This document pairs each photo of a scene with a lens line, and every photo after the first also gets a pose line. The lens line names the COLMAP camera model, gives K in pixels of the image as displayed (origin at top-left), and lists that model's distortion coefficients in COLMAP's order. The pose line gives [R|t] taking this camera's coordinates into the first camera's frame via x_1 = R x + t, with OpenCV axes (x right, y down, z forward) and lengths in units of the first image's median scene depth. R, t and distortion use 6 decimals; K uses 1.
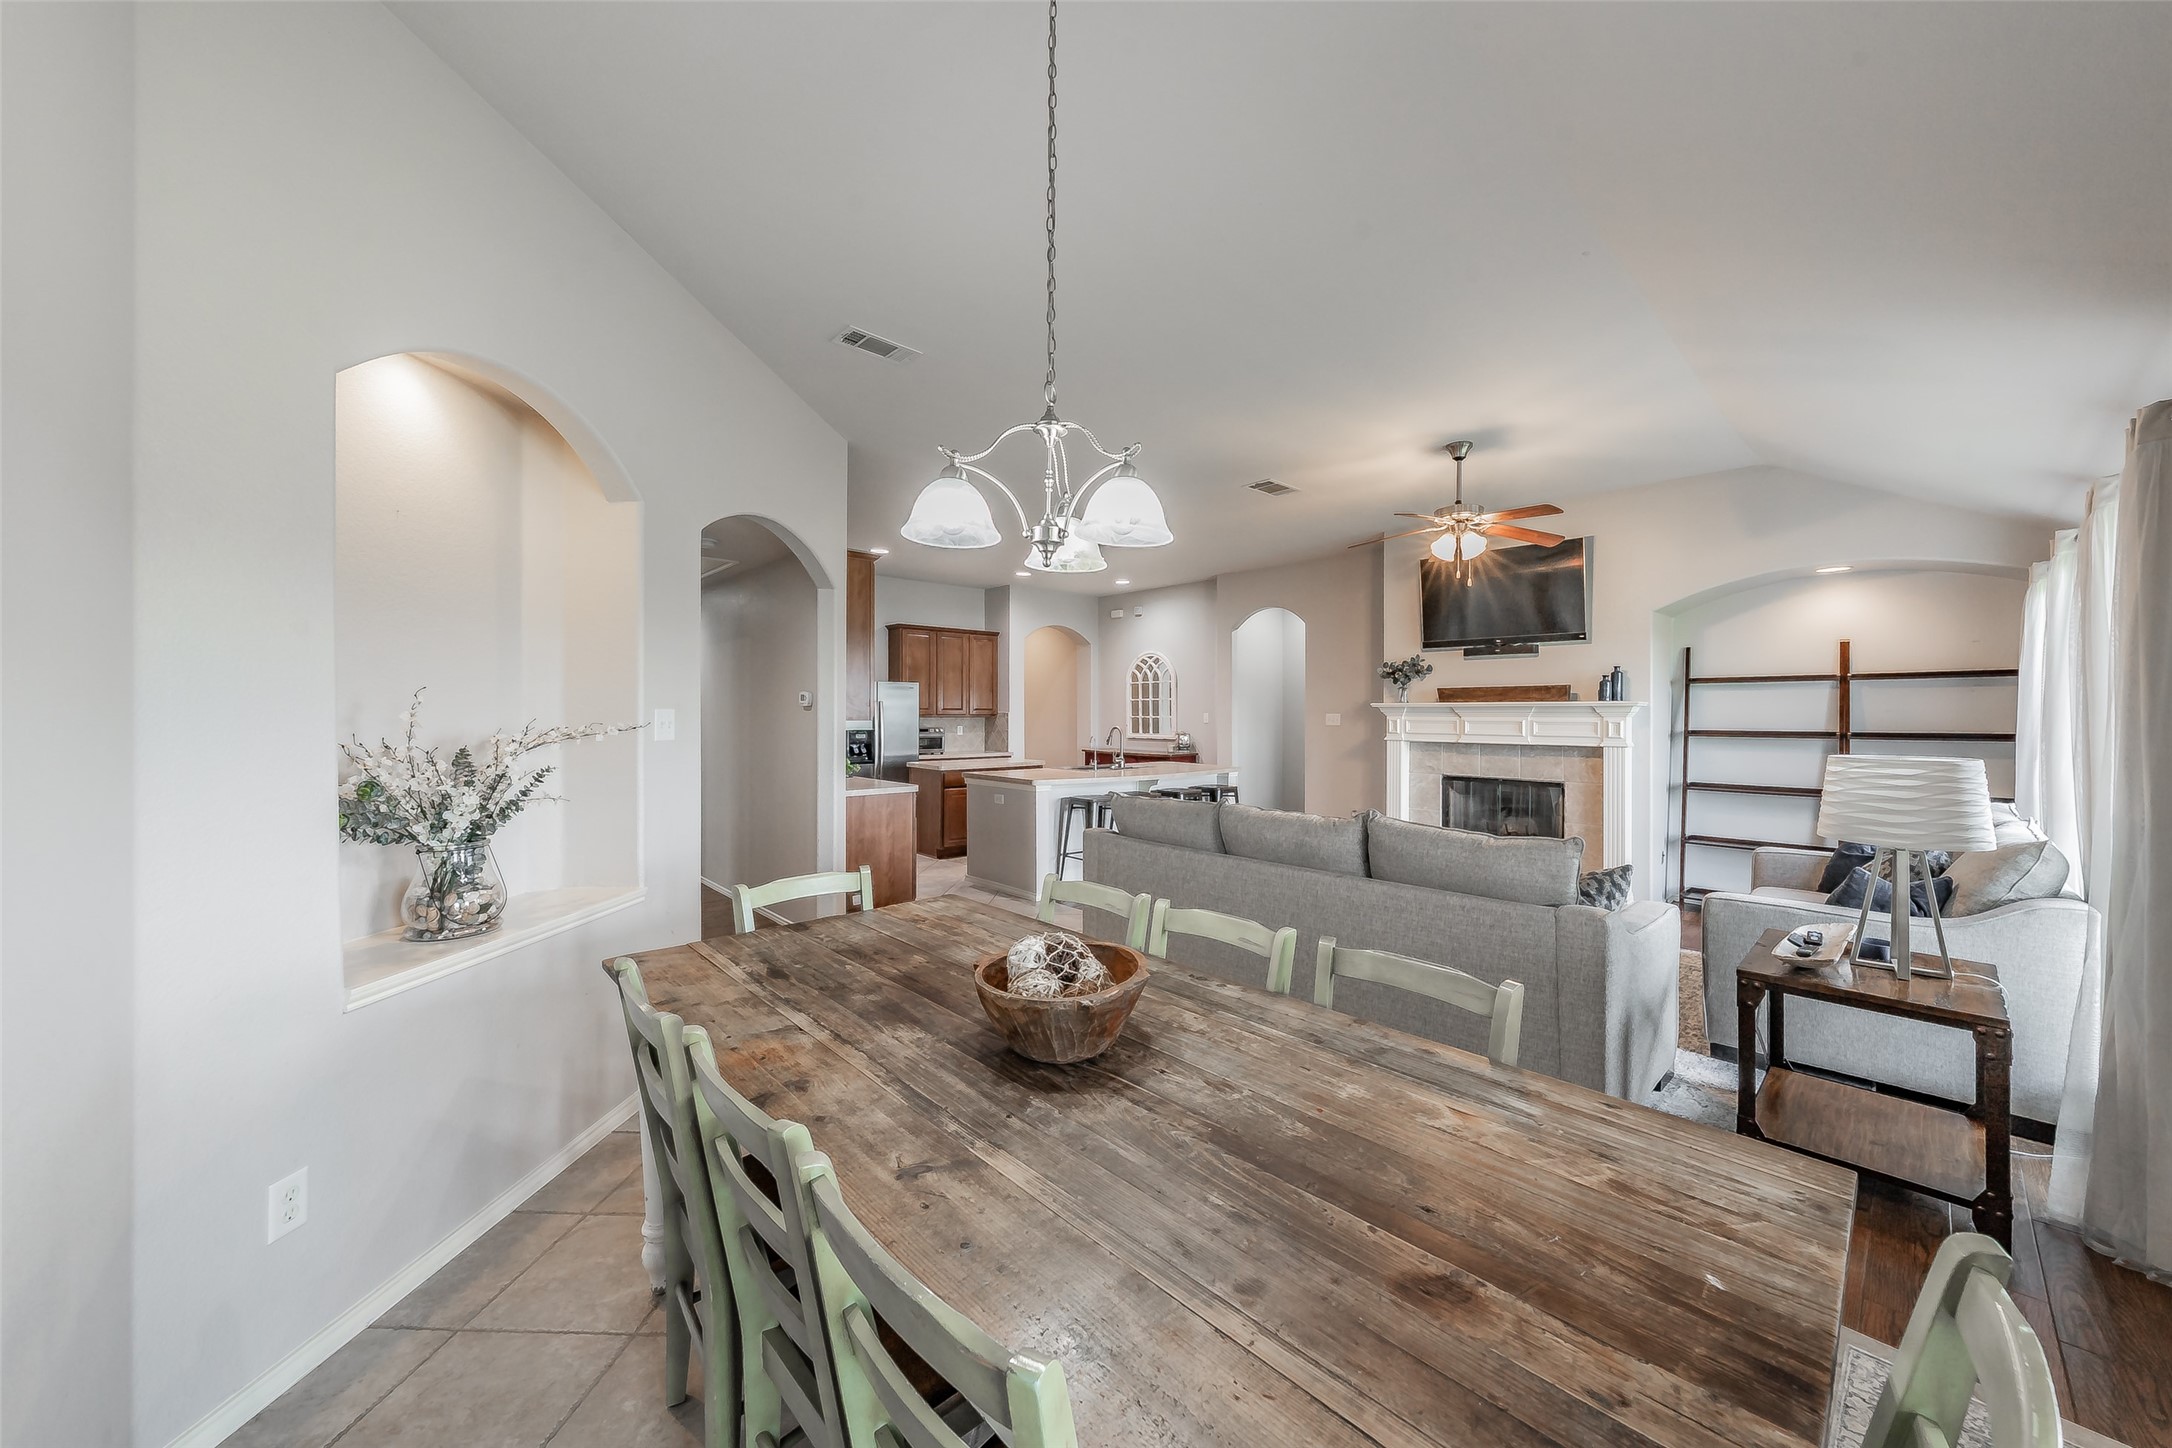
lens RADIAL K [[771.9, 0, 1101.0], [0, 771.9, 713.3], [0, 0, 1]] dist [0.000584, -0.000564]
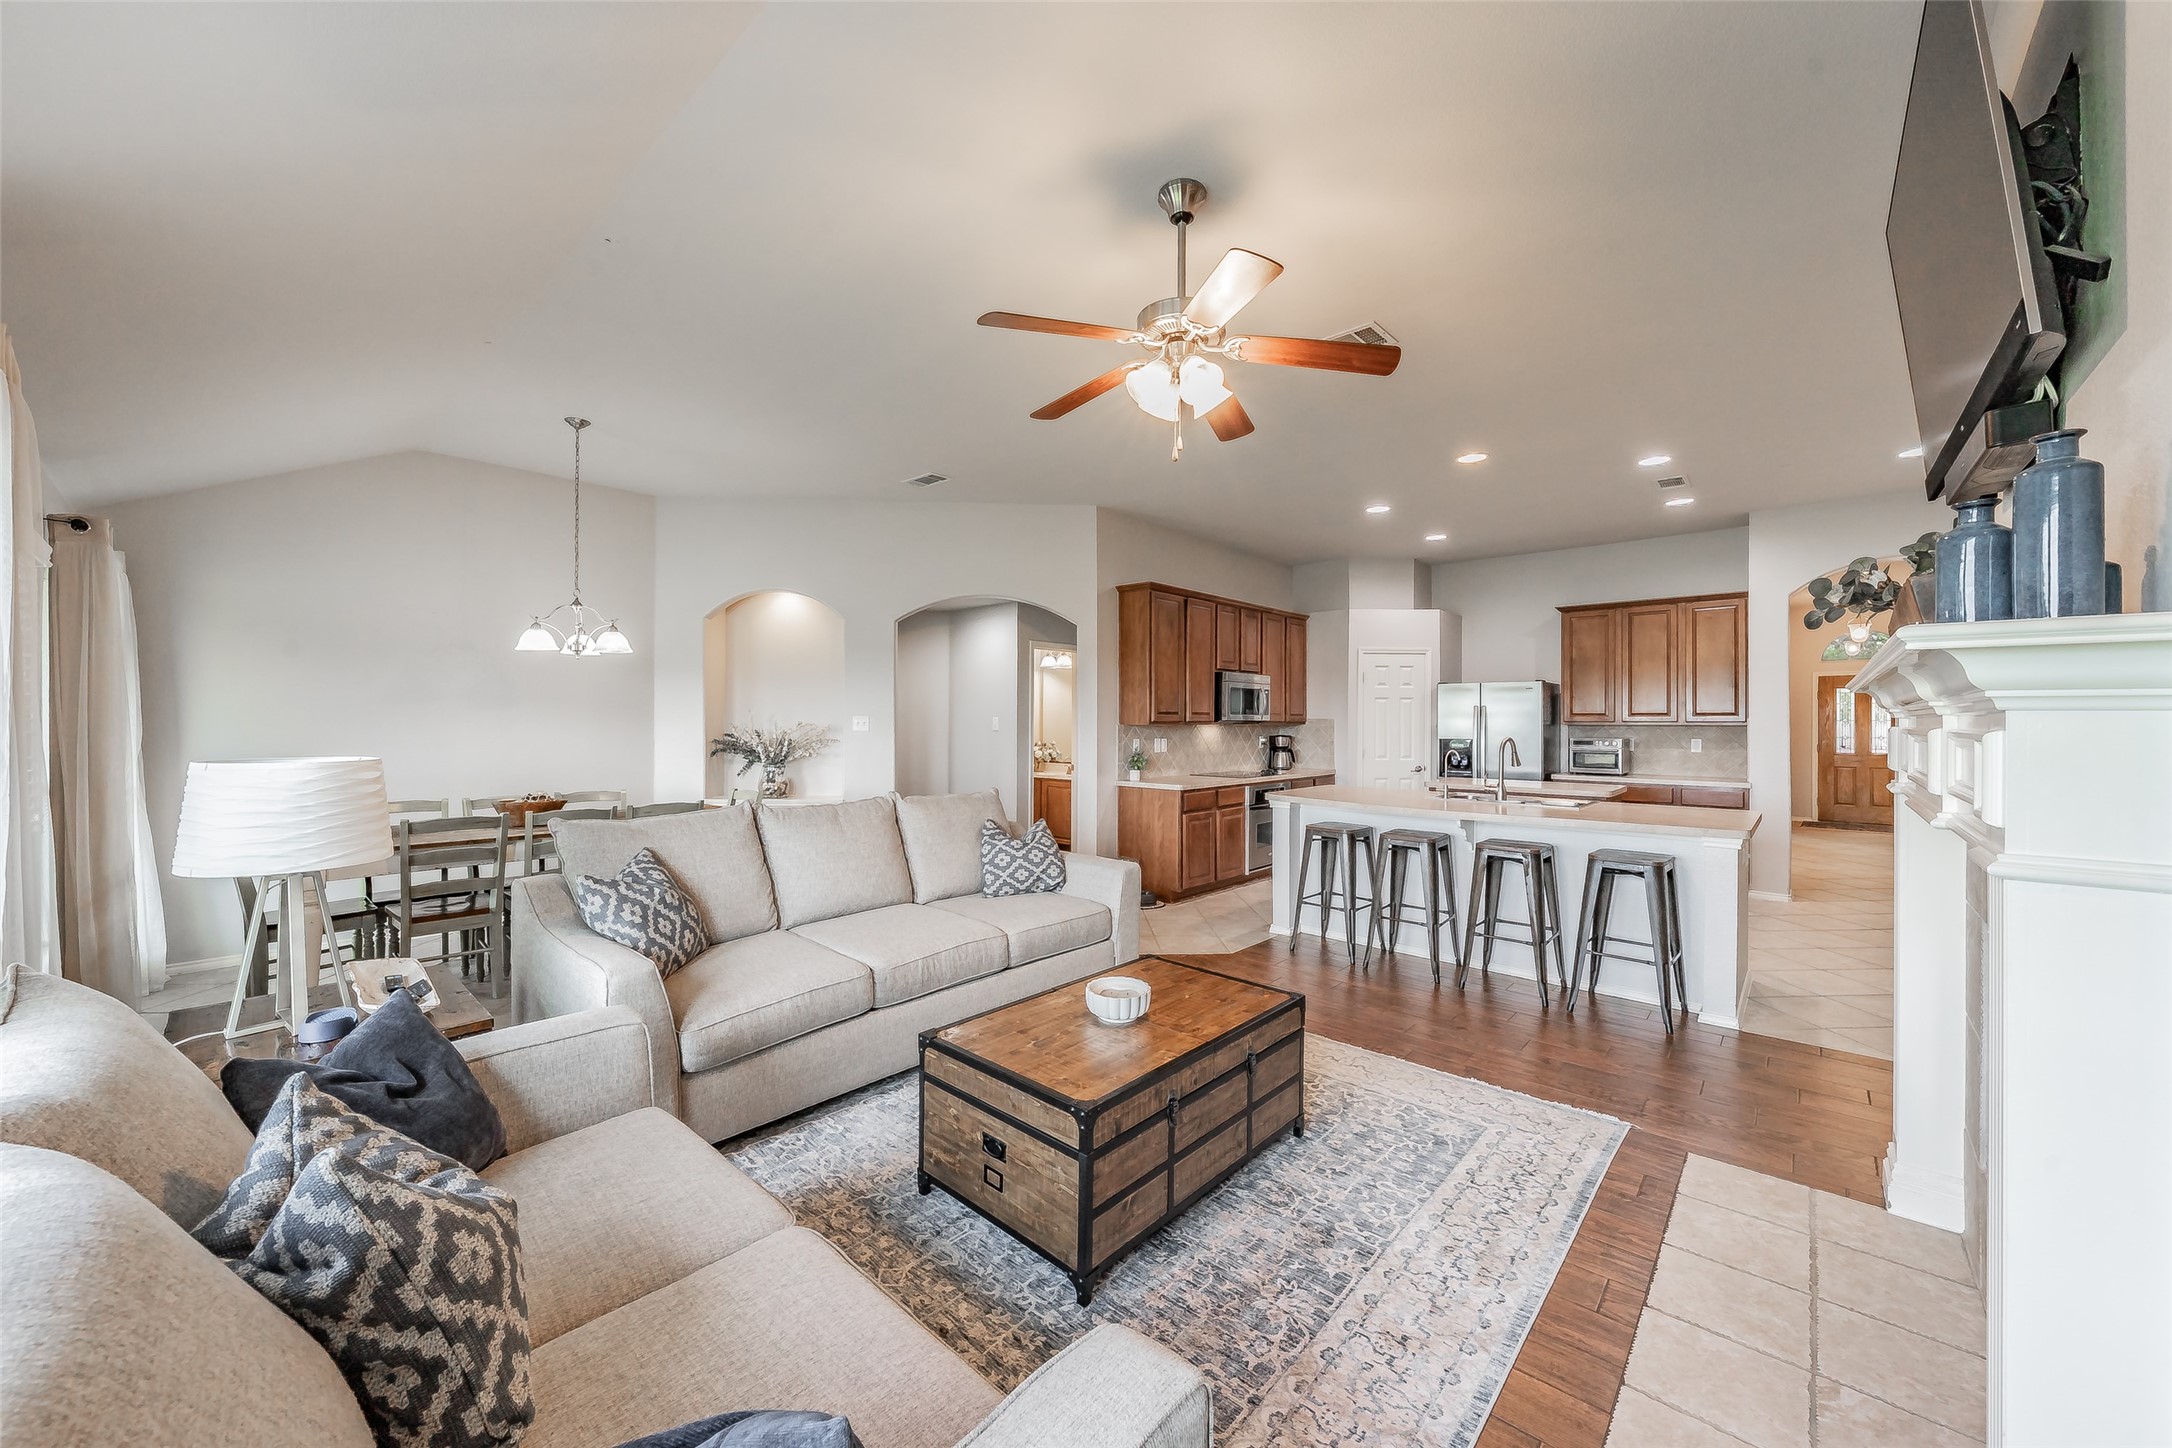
lens RADIAL K [[782.7, 0, 1087.1], [0, 782.7, 724.1], [0, 0, 1]] dist [-0.004933, 0.001175]
pose [[0.080423, -0.001605, -0.996760, 0.802373], [-0.001227, 0.999998, -0.001710, 0.009855], [0.996760, 0.001360, 0.080421, 0.725062]]
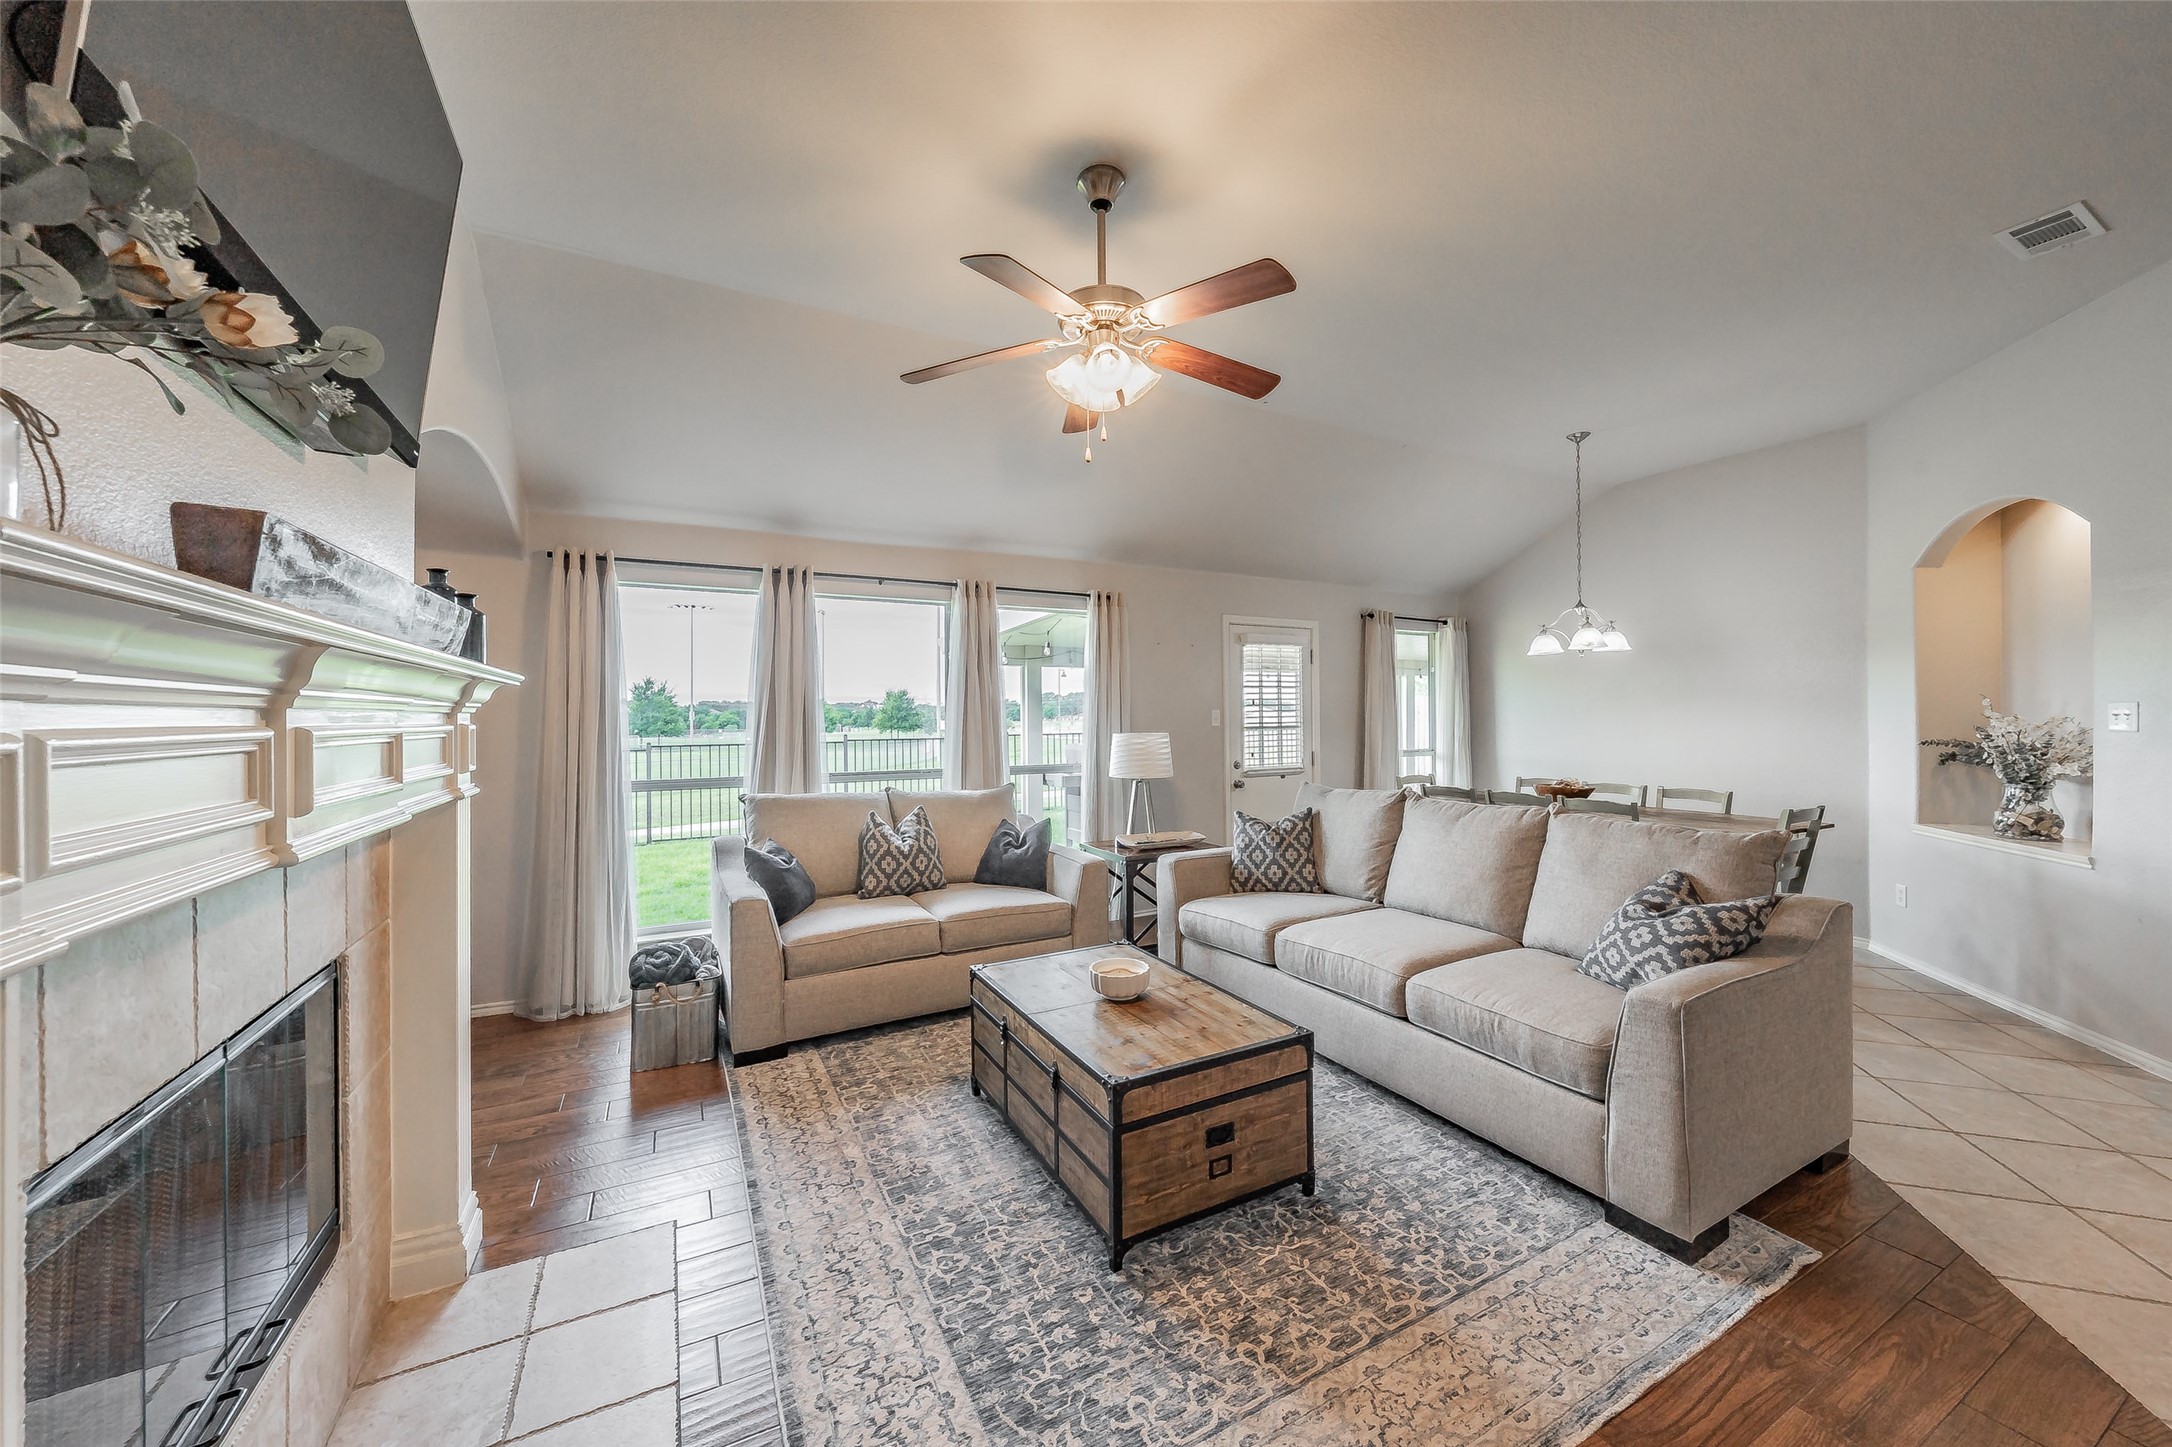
lens RADIAL K [[782.7, 0, 1095.2], [0, 782.7, 715.0], [0, 0, 1]] dist [-0.004933, 0.001175]
pose [[-0.970737, 0.001065, 0.240142, 0.278070], [0.000658, 0.999998, -0.001779, 0.006743], [-0.240144, -0.001569, -0.970736, 1.225307]]
